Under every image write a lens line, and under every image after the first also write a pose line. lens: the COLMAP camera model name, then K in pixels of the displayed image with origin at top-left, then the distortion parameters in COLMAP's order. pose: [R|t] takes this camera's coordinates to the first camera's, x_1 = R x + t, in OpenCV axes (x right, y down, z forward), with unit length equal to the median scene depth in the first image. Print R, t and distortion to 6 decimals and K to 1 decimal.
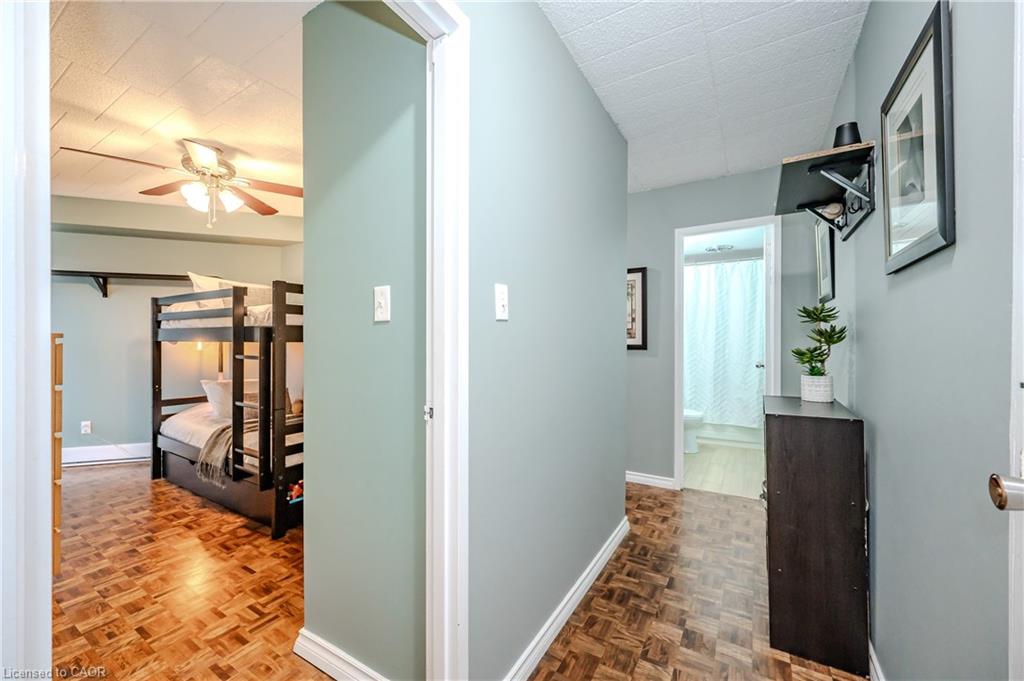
lens RADIAL K [[404.6, 0, 507.2], [0, 404.6, 343.5], [0, 0, 1]] dist [-0.000938, 0.001358]
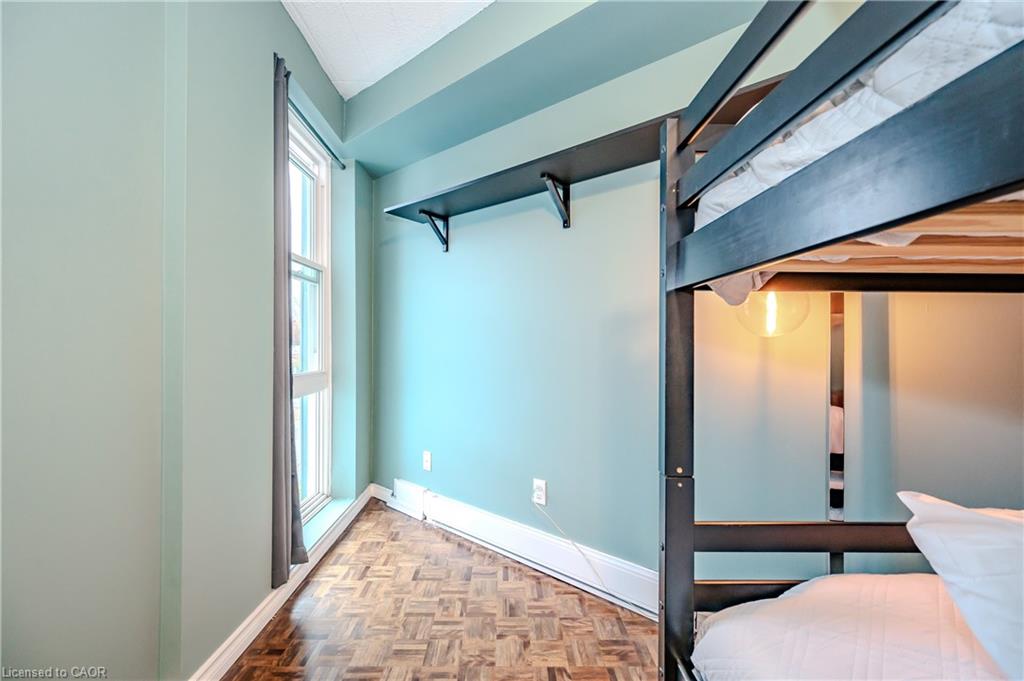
lens RADIAL K [[404.6, 0, 508.4], [0, 404.6, 346.1], [0, 0, 1]] dist [-0.000938, 0.001358]
pose [[0.545369, -0.001446, -0.838195, -0.595030], [-0.000931, 0.999997, -0.002331, 0.027195], [0.838196, 0.002052, 0.545366, 0.644292]]
